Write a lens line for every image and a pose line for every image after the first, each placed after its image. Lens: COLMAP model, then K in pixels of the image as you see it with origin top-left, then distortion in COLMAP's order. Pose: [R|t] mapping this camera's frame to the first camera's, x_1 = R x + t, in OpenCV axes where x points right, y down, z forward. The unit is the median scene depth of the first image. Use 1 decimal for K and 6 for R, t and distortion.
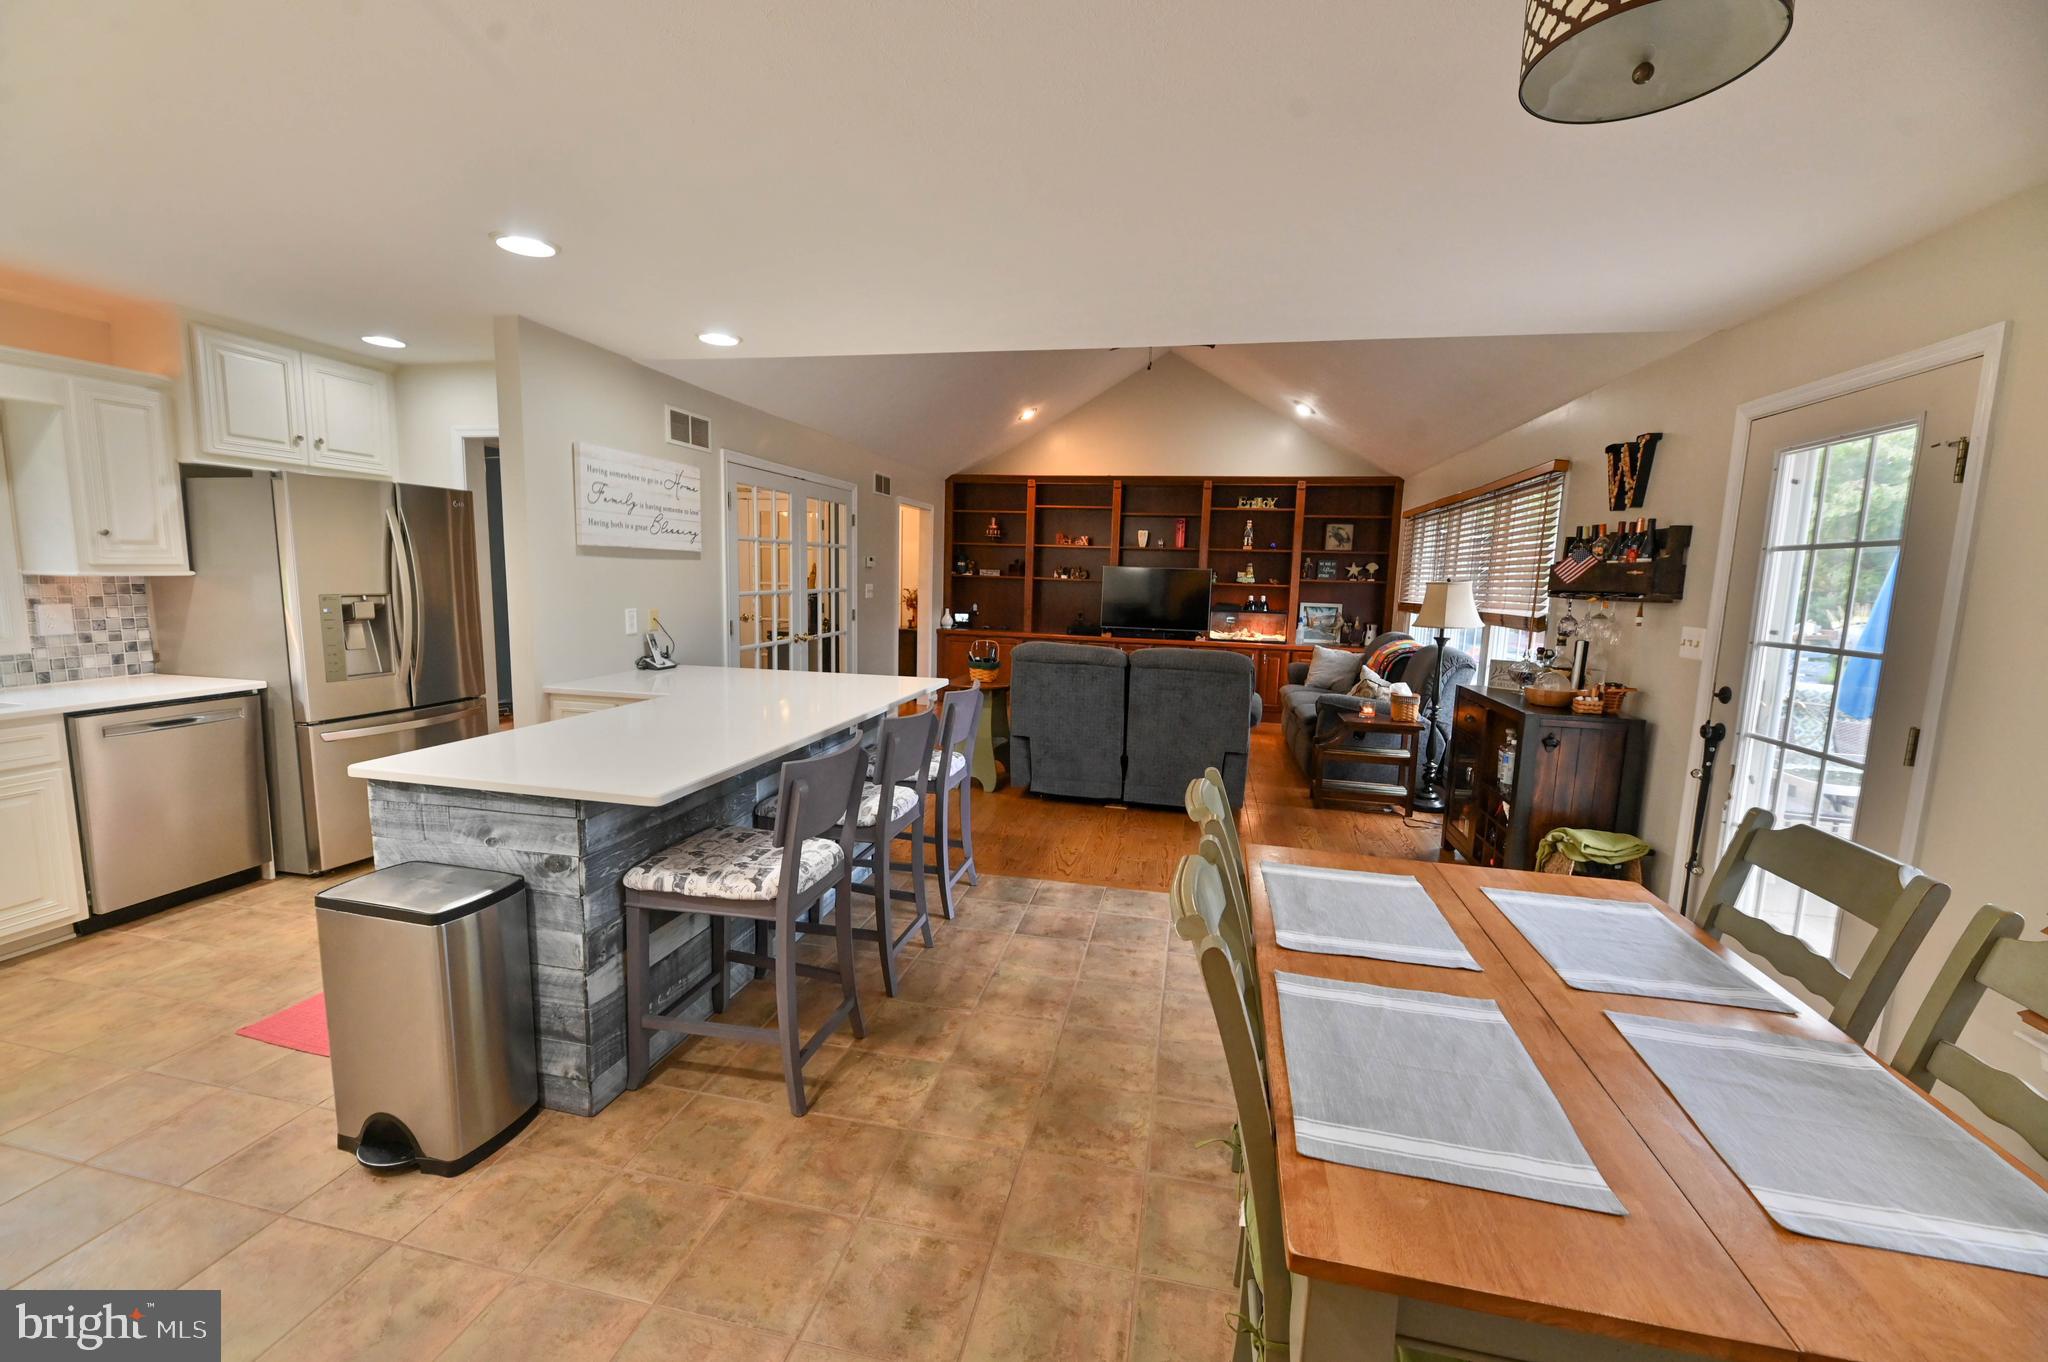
lens RADIAL K [[820.1, 0, 1024.0], [0, 820.1, 681.0], [0, 0, 1]] dist [-0.000933, -0.003880]
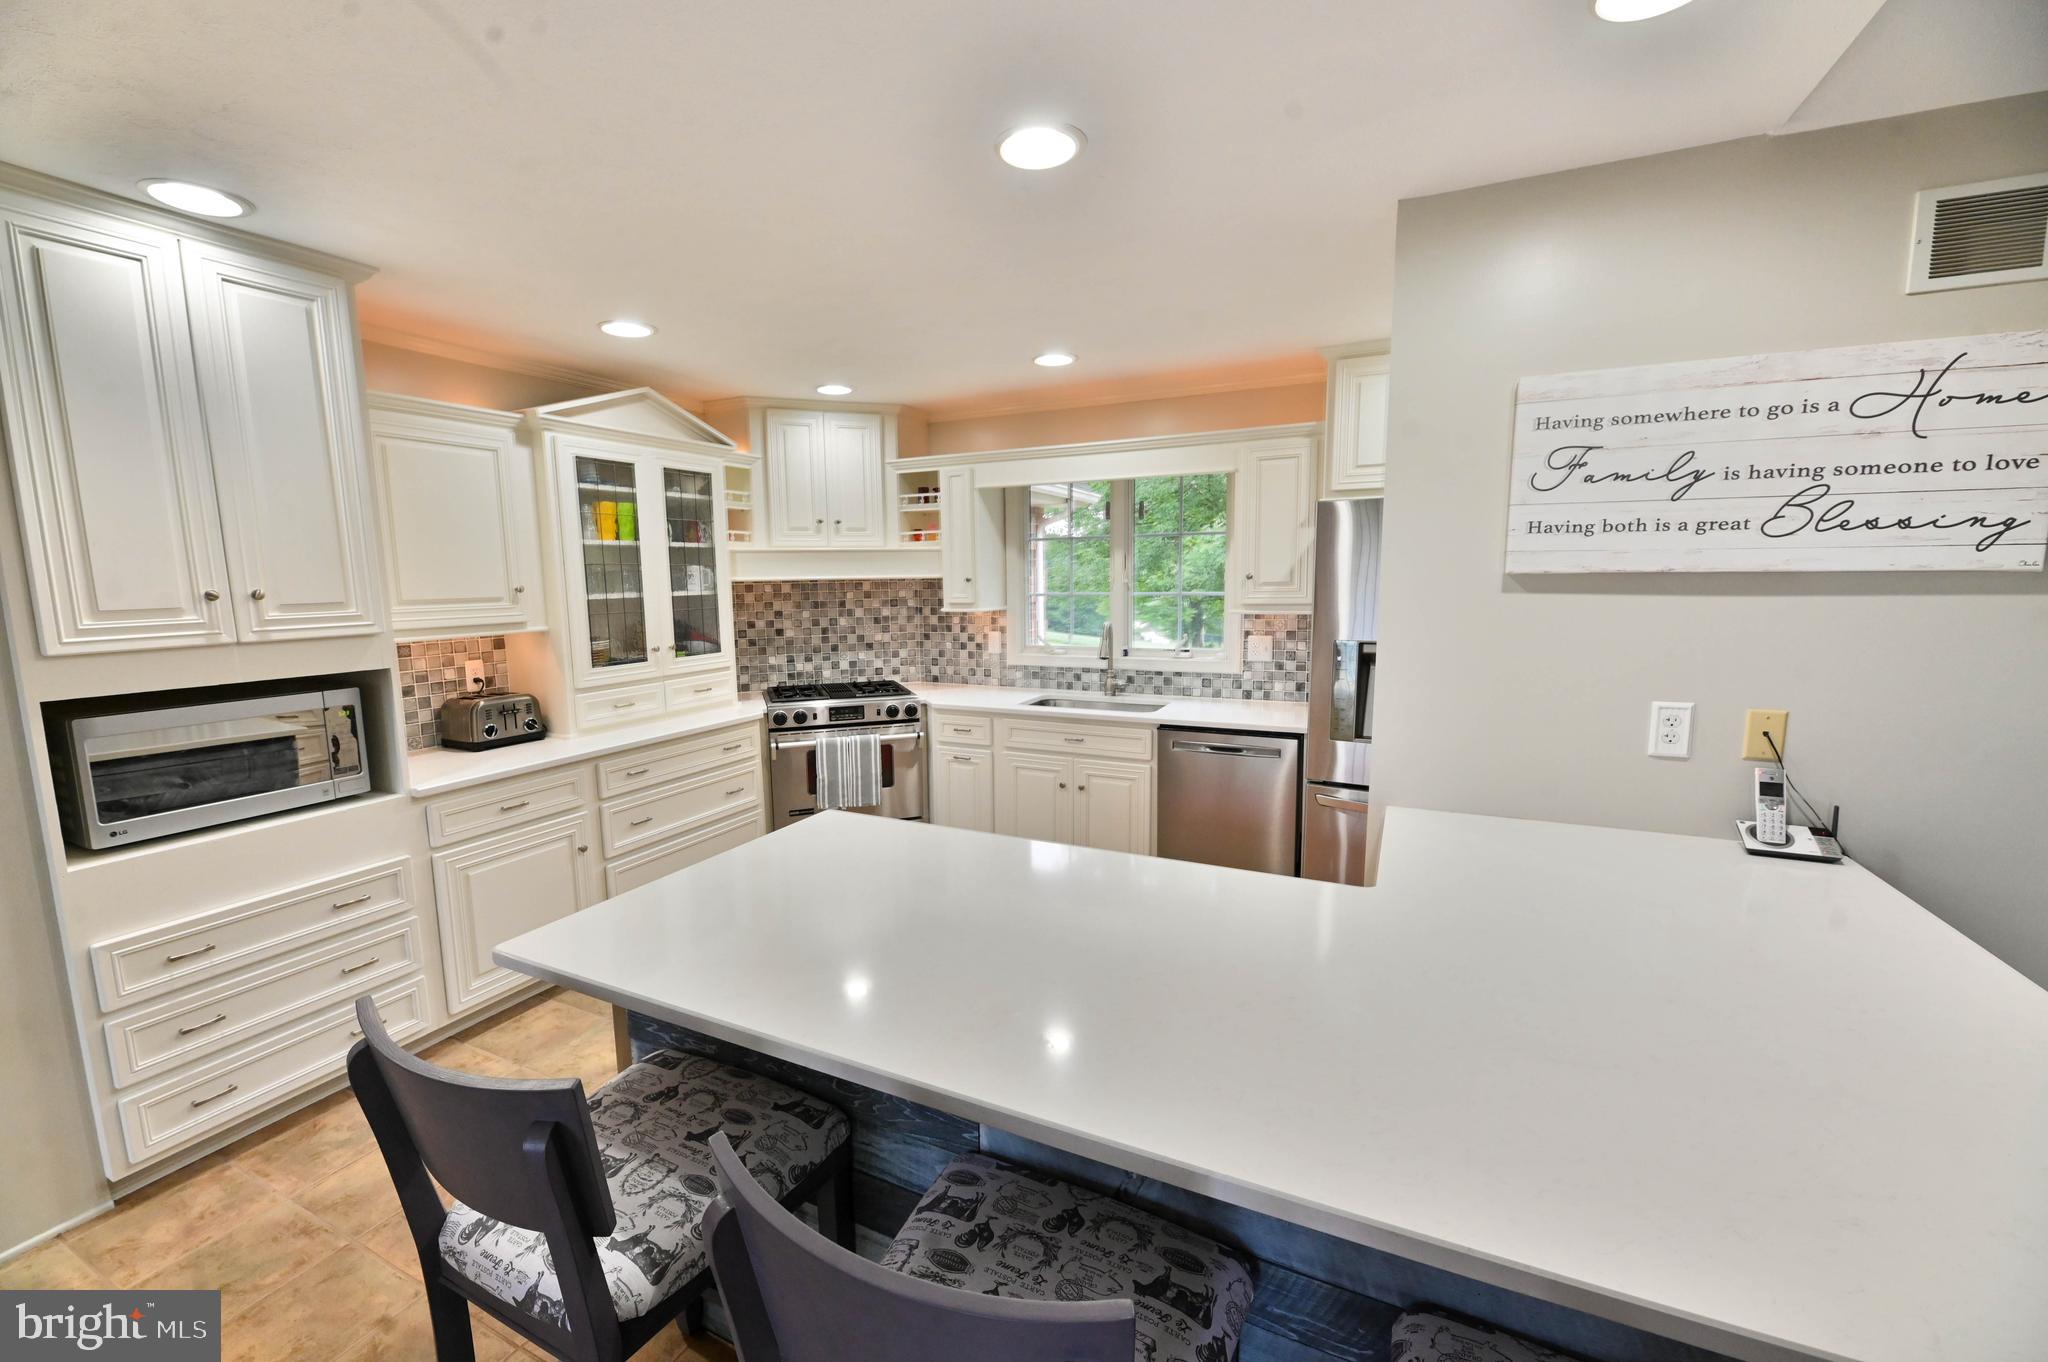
lens RADIAL K [[815.7, 0, 1013.1], [0, 815.7, 683.3], [0, 0, 1]] dist [0.001240, -0.003528]
pose [[-0.241994, 0.104895, -0.964591, 0.064799], [-0.120625, 0.983174, 0.137177, -0.134989], [0.962750, 0.149550, -0.225270, 0.854541]]
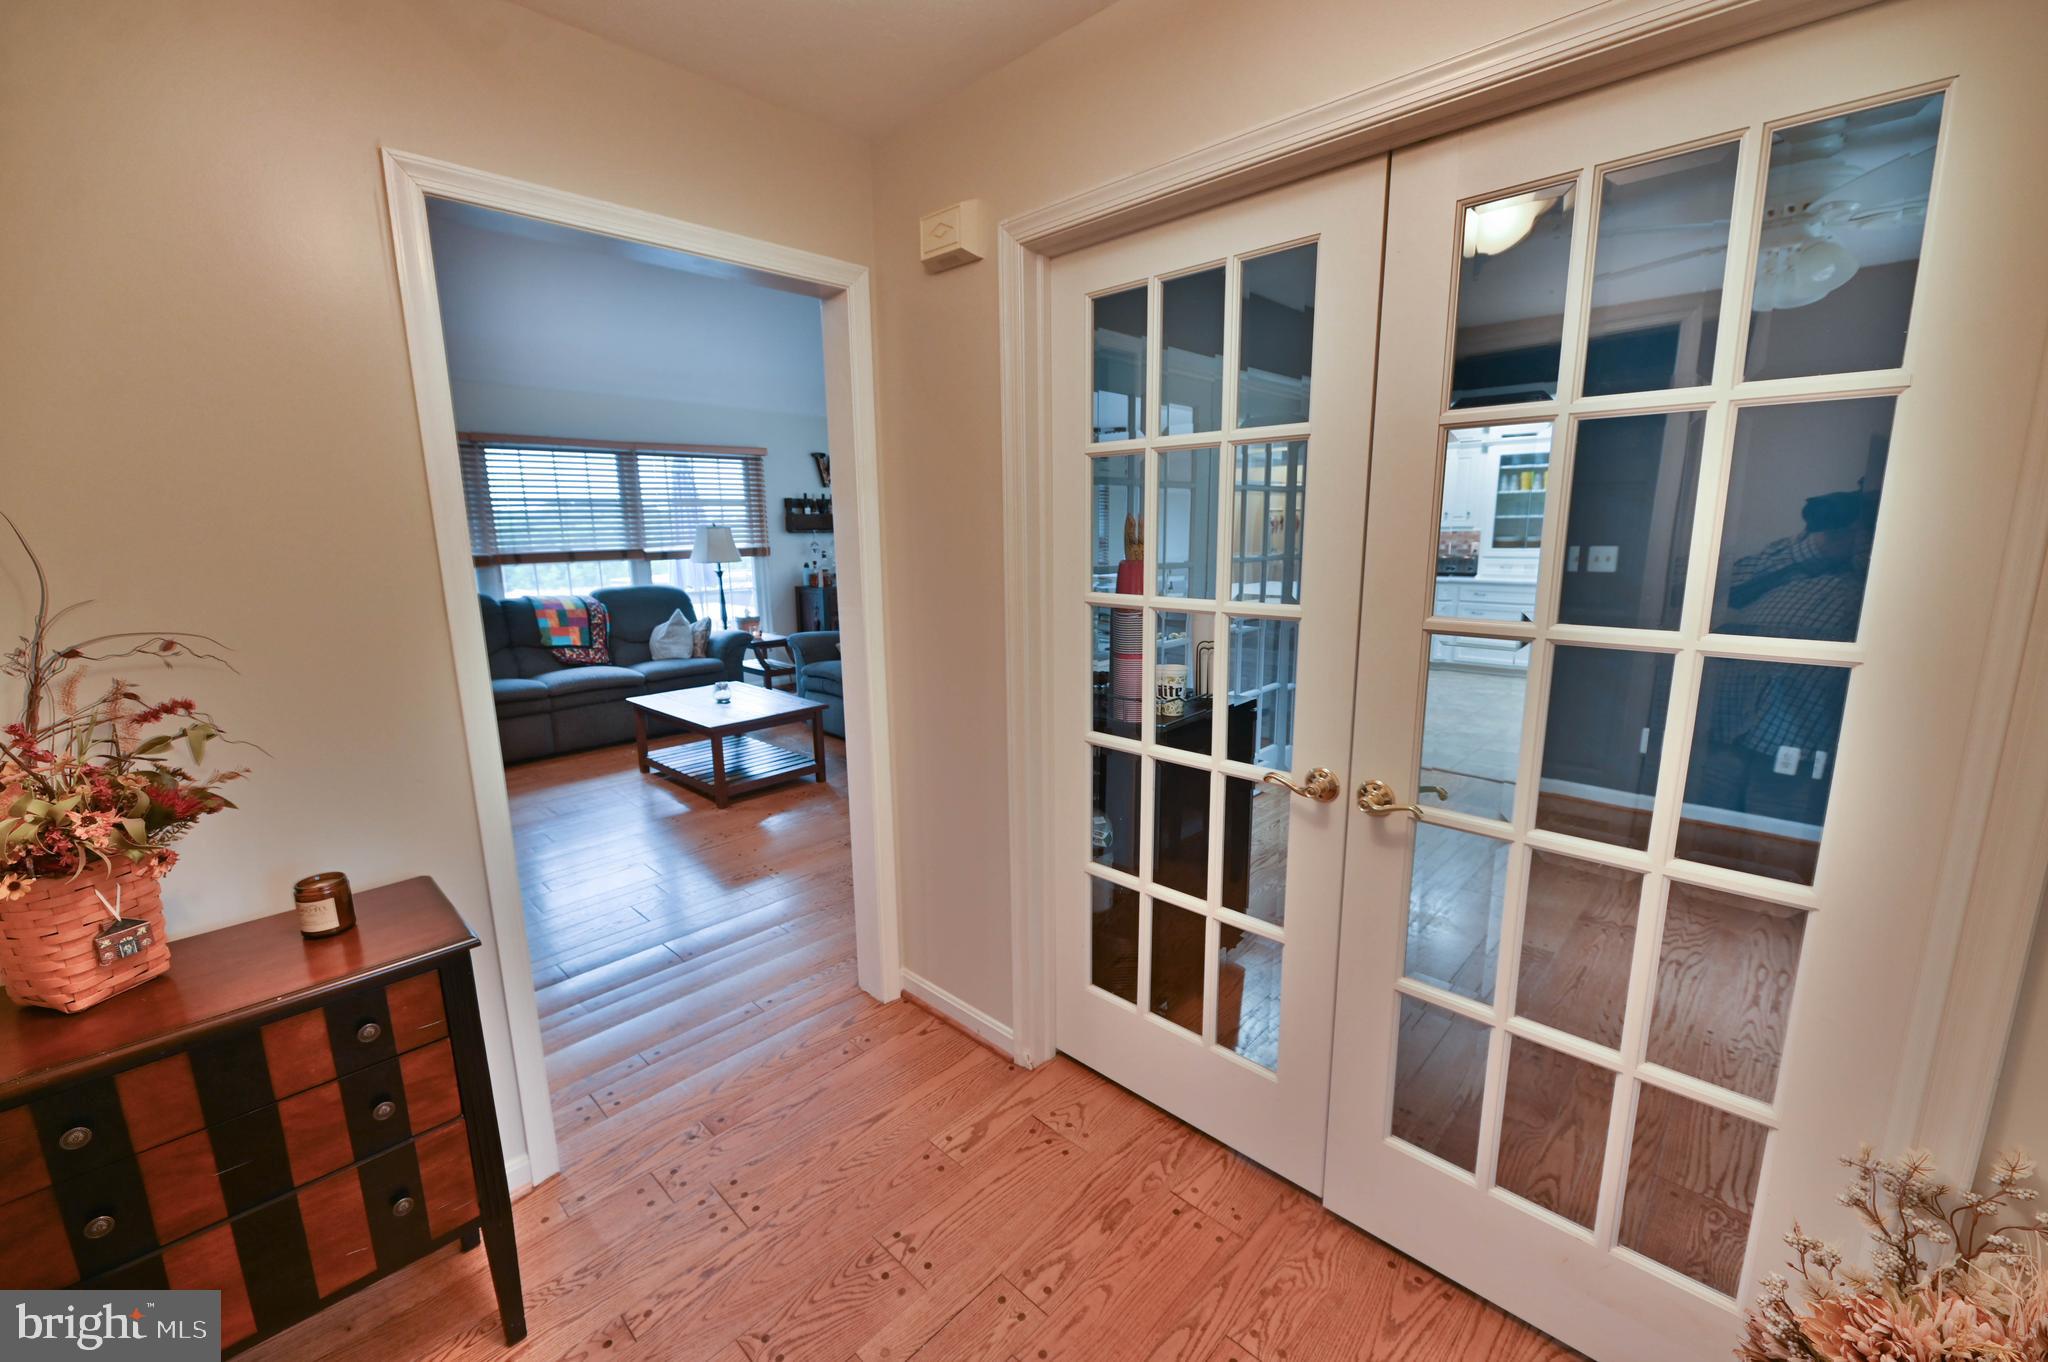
lens RADIAL K [[815.7, 0, 1013.1], [0, 815.7, 683.3], [0, 0, 1]] dist [0.001240, -0.003528]
pose [[-0.847381, -0.118598, 0.517571, -0.794961], [0.058639, 0.947874, 0.313204, -0.370606], [-0.527738, 0.295753, -0.796255, 2.625577]]
